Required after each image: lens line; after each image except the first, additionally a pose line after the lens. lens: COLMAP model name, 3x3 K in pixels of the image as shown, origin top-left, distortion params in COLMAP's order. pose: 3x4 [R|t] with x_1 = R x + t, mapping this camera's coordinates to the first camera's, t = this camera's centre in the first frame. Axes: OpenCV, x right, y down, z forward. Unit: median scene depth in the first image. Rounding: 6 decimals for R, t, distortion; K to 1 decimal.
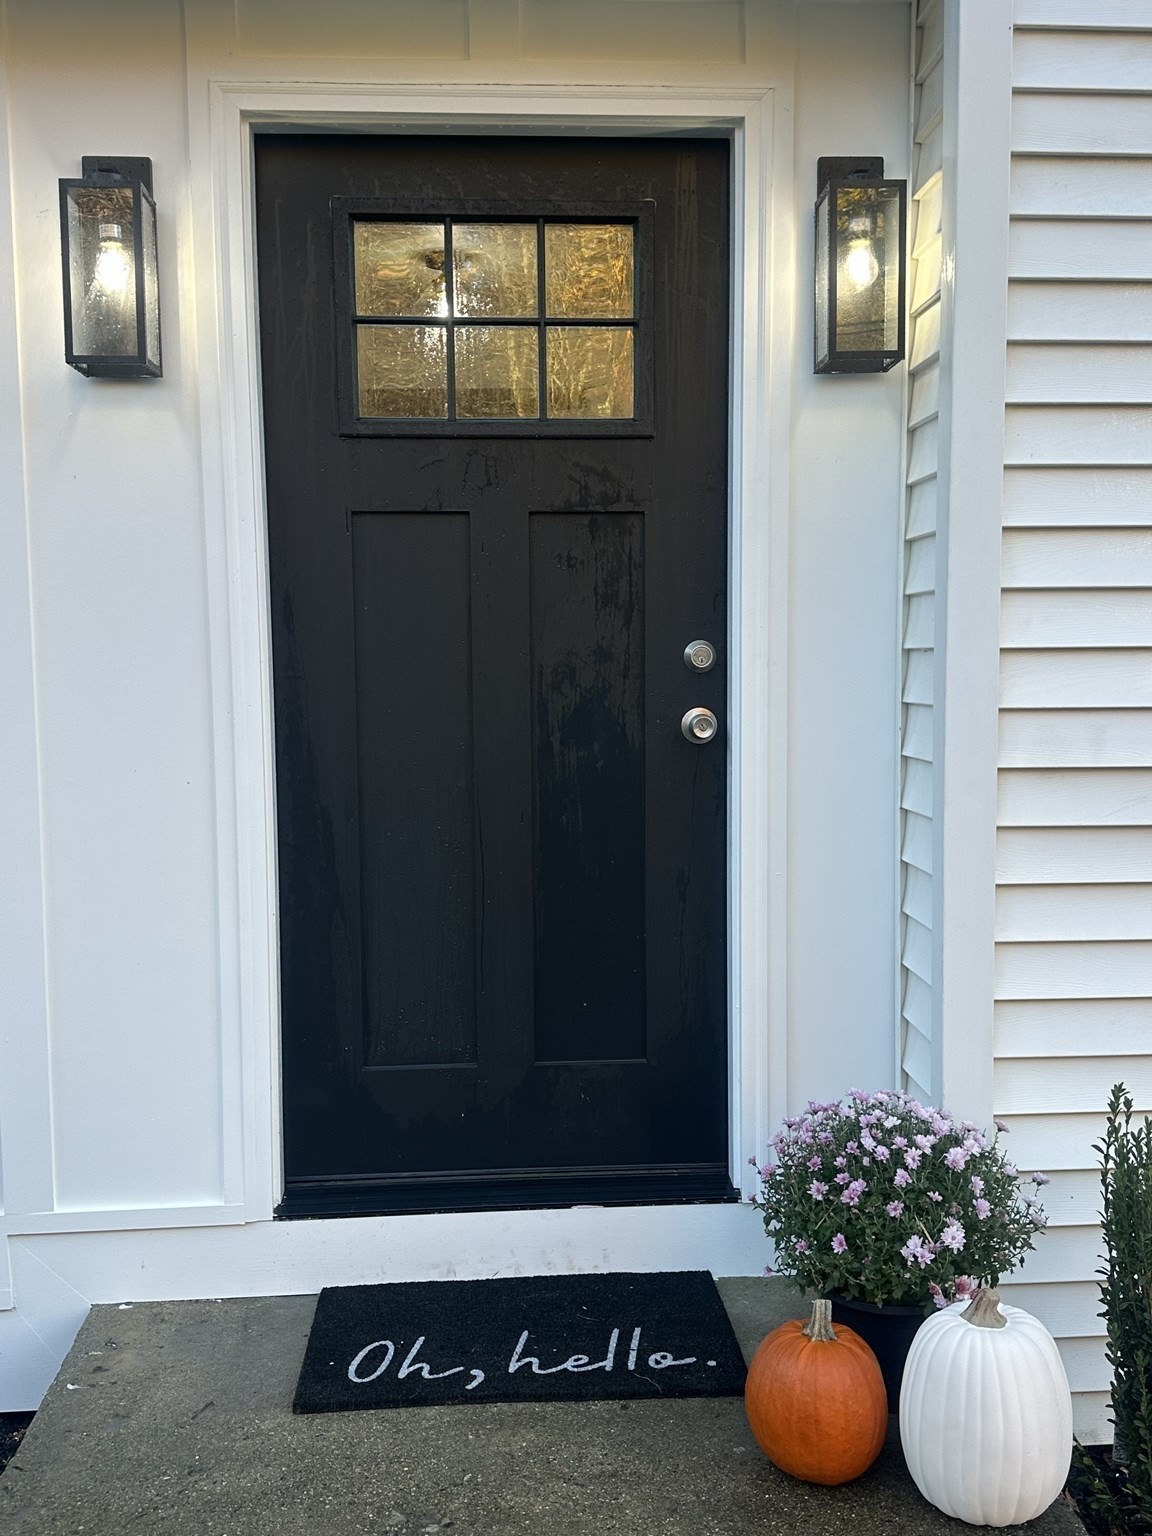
lens RADIAL K [[1471.7, 0, 578.6], [0, 1471.7, 773.5], [0, 0, 1]] dist [0.027394, 0.000000]
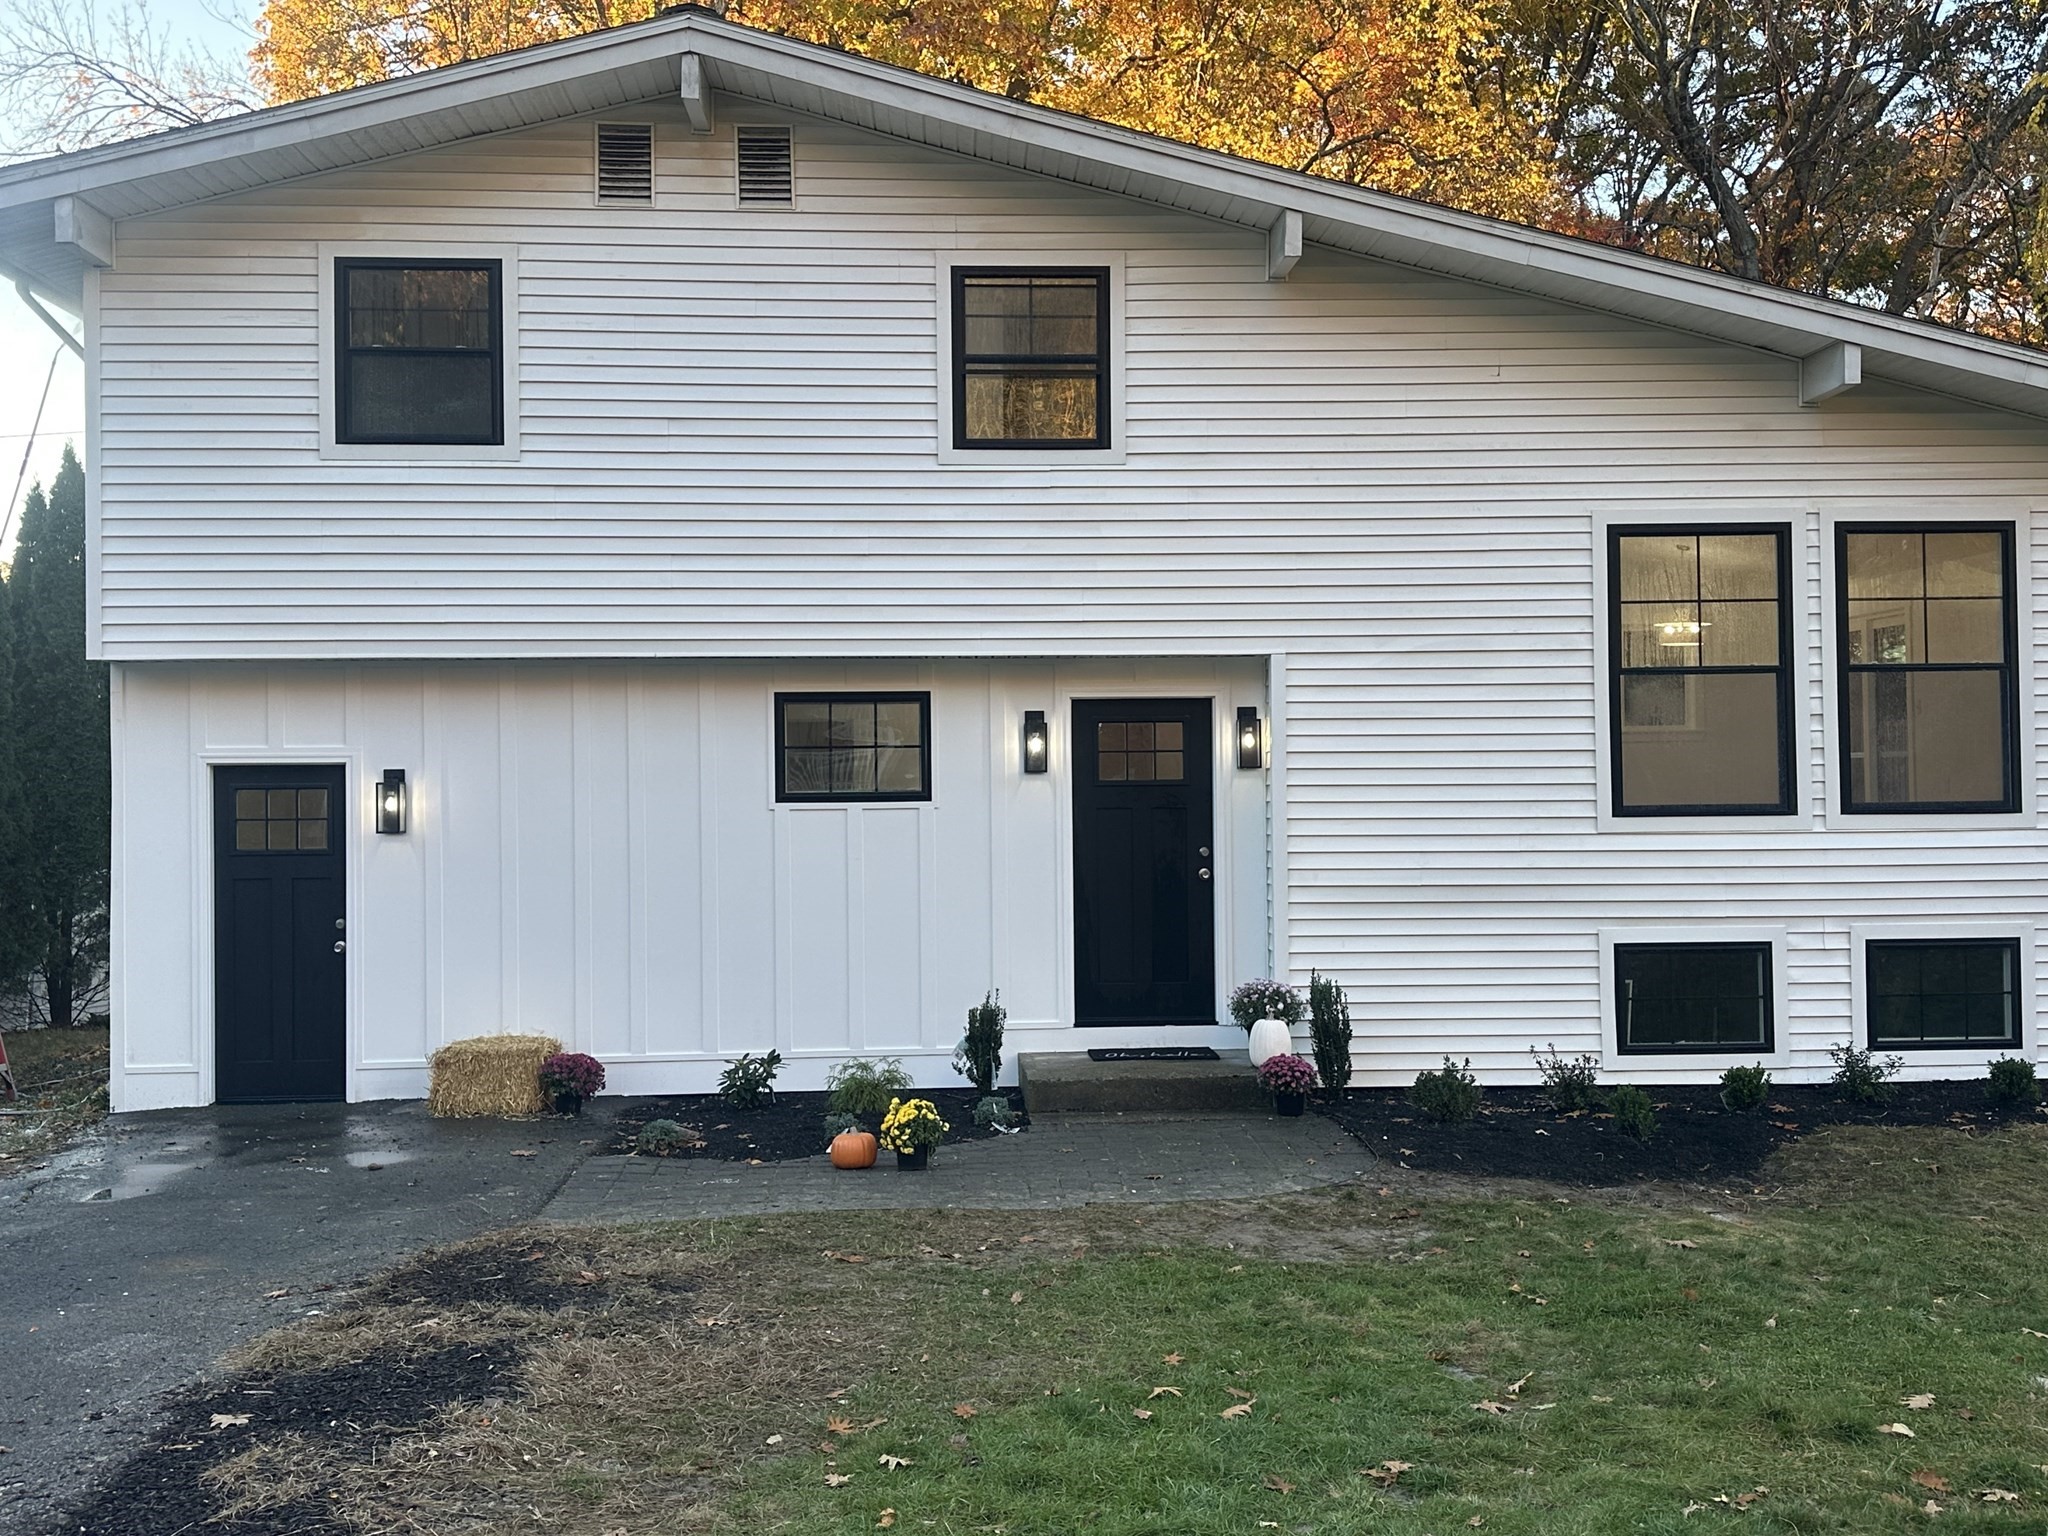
lens RADIAL K [[1962.2, 0, 1016.4], [0, 1962.2, 774.0], [0, 0, 1]] dist [0.027394, 0.000000]
pose [[0.999481, -0.002244, -0.032151, -0.200410], [-0.001334, 0.993836, -0.110855, 0.239691], [0.032201, 0.110840, 0.993316, -3.485781]]
